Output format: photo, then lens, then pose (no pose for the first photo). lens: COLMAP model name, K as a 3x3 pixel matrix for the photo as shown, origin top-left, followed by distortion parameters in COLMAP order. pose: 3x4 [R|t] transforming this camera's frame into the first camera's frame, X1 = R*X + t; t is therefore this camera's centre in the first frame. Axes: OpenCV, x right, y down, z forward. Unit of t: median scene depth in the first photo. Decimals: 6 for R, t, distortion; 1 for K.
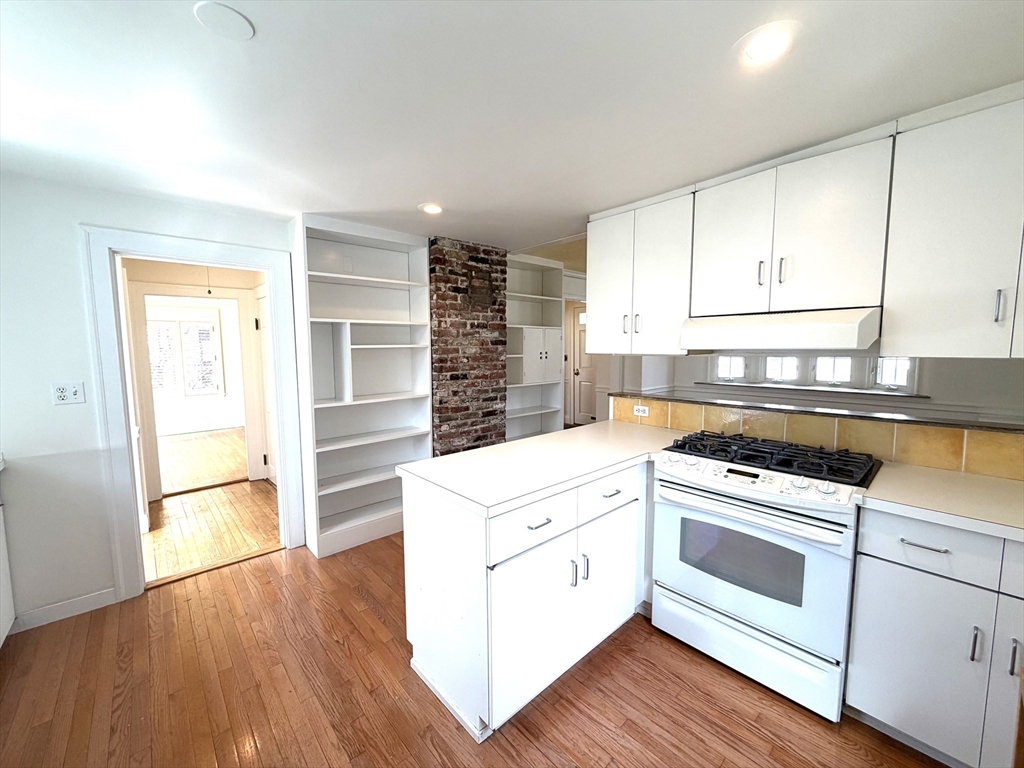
lens RADIAL K [[408.3, 0, 510.7], [0, 408.3, 383.5], [0, 0, 1]] dist [-0.000429, 0.000292]
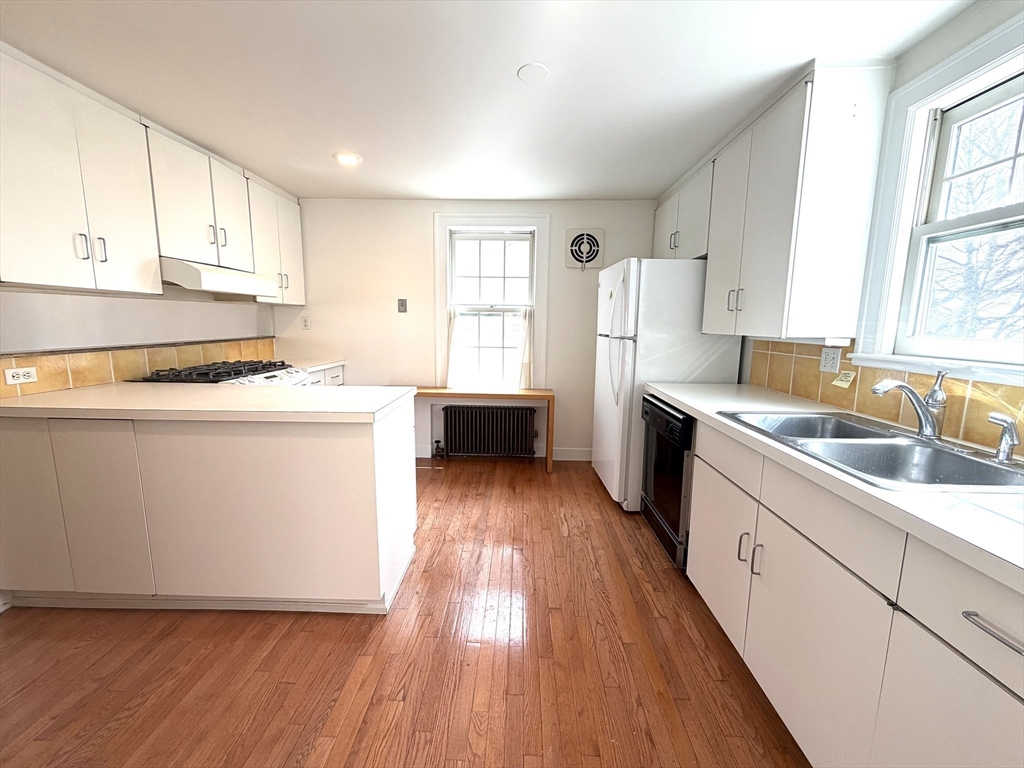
lens RADIAL K [[408.3, 0, 510.7], [0, 408.3, 383.5], [0, 0, 1]] dist [-0.000429, 0.000292]
pose [[-0.723057, -0.102327, 0.683168, -0.810209], [0.056185, 0.976980, 0.205801, -0.013818], [-0.688500, 0.187190, -0.700662, 1.052003]]
